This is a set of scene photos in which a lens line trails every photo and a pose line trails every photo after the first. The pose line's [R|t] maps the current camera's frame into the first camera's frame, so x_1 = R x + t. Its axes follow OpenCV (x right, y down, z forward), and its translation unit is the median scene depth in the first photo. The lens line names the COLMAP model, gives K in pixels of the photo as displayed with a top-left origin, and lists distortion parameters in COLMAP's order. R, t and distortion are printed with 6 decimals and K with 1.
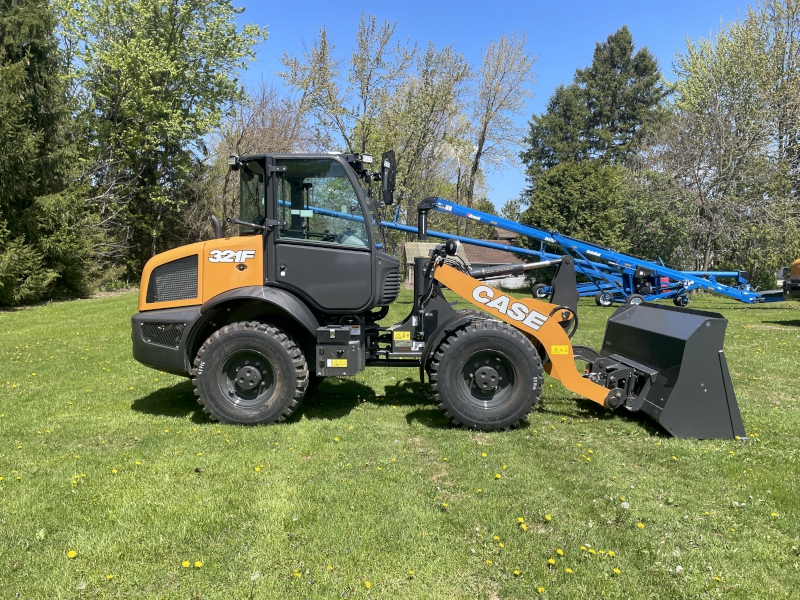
lens RADIAL K [[616.4, 0, 398.2], [0, 616.4, 304.0], [0, 0, 1]] dist [0.075281, -0.091083]
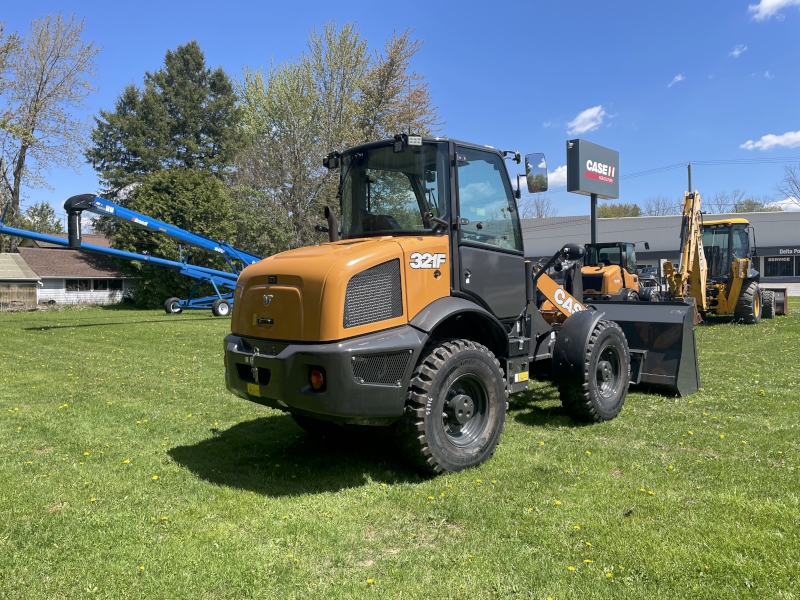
lens RADIAL K [[616.4, 0, 399.5], [0, 616.4, 295.9], [0, 0, 1]] dist [0.075281, -0.091083]
pose [[0.681966, -0.040392, 0.730267, -0.204547], [0.065834, 0.997811, -0.006290, -0.006911], [-0.728414, 0.052366, 0.683133, 0.114451]]
